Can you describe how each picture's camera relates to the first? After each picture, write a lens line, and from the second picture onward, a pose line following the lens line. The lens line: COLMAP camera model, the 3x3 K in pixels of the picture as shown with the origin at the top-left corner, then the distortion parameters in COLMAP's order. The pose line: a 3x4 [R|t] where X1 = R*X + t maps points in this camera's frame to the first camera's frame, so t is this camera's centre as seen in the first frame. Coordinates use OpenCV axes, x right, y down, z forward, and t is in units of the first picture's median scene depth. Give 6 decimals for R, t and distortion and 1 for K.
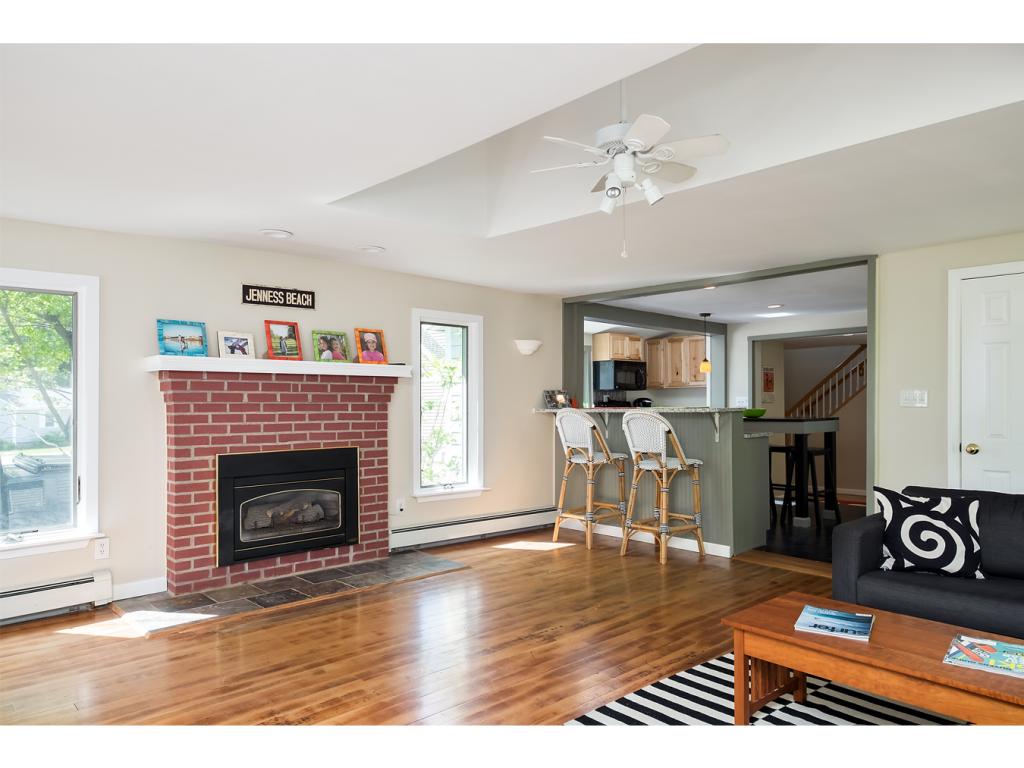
lens RADIAL K [[676.3, 0, 511.8], [0, 676.3, 406.7], [0, 0, 1]] dist [-0.006741, -0.002567]
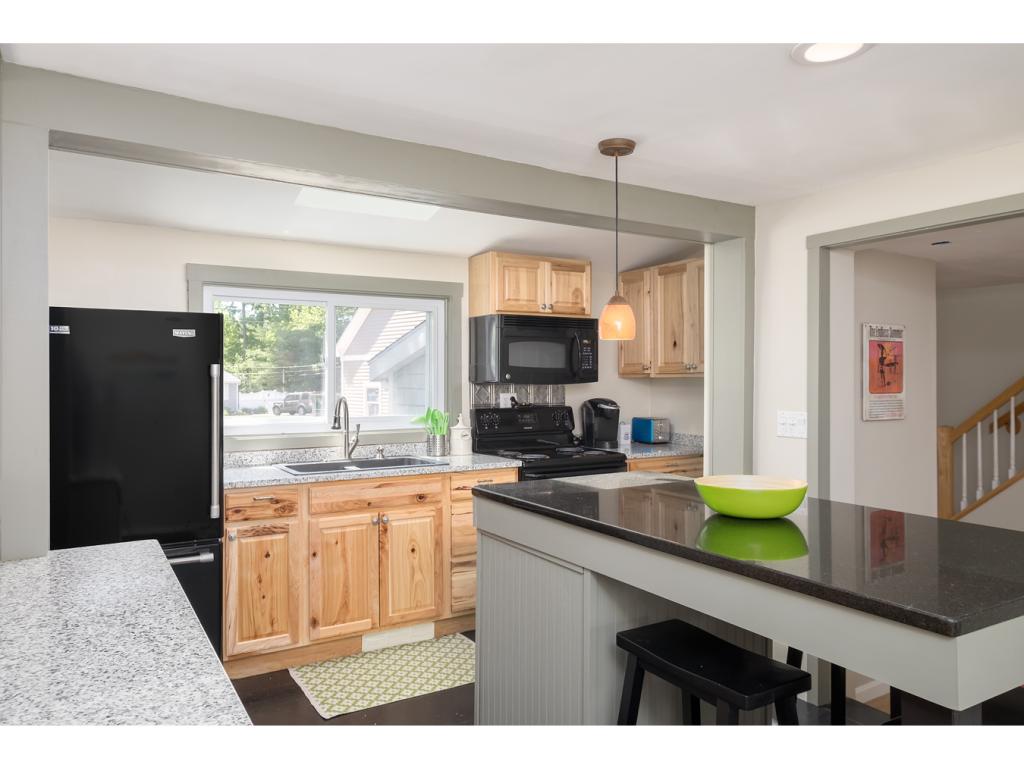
lens RADIAL K [[709.4, 0, 511.9], [0, 709.4, 380.4], [0, 0, 1]] dist [0.001123, 0.000703]
pose [[0.980693, 0.006444, -0.195450, 0.519837], [-0.006140, 0.999979, 0.002160, -0.058863], [0.195459, -0.000918, 0.980711, 1.179233]]
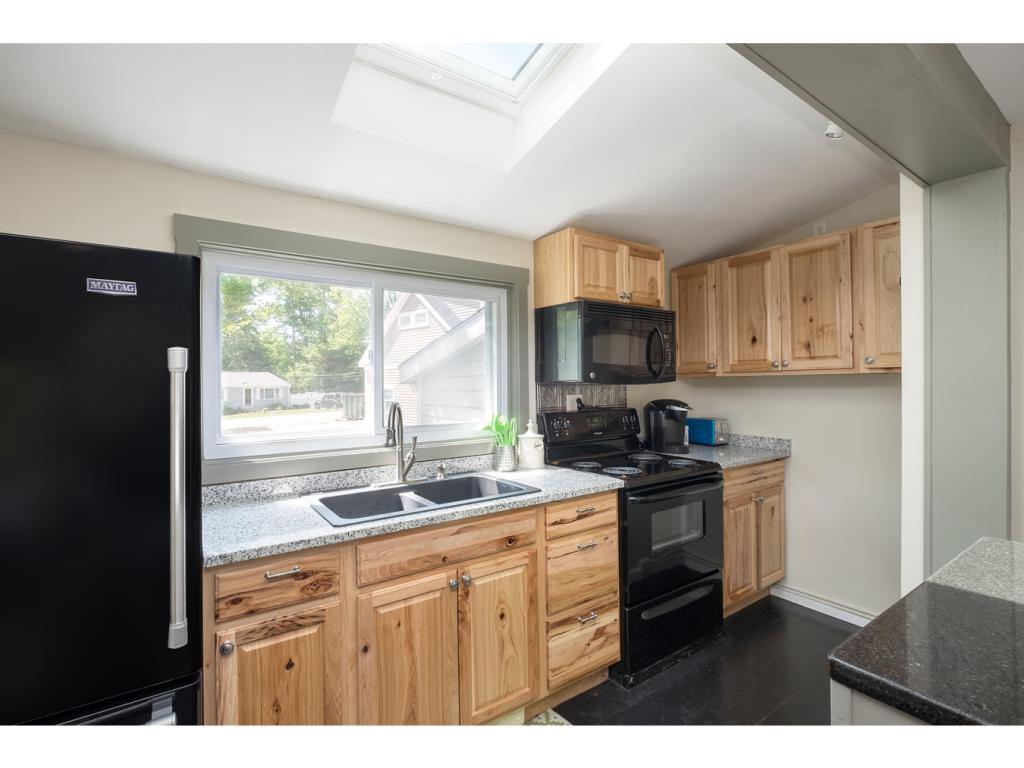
lens RADIAL K [[474.1, 0, 511.1], [0, 474.1, 378.8], [0, 0, 1]] dist [-0.004343, -0.000435]
pose [[0.991690, -0.002453, -0.128630, 0.306723], [0.001444, 0.999967, -0.007936, -0.054141], [0.128645, 0.007685, 0.991661, 1.571152]]
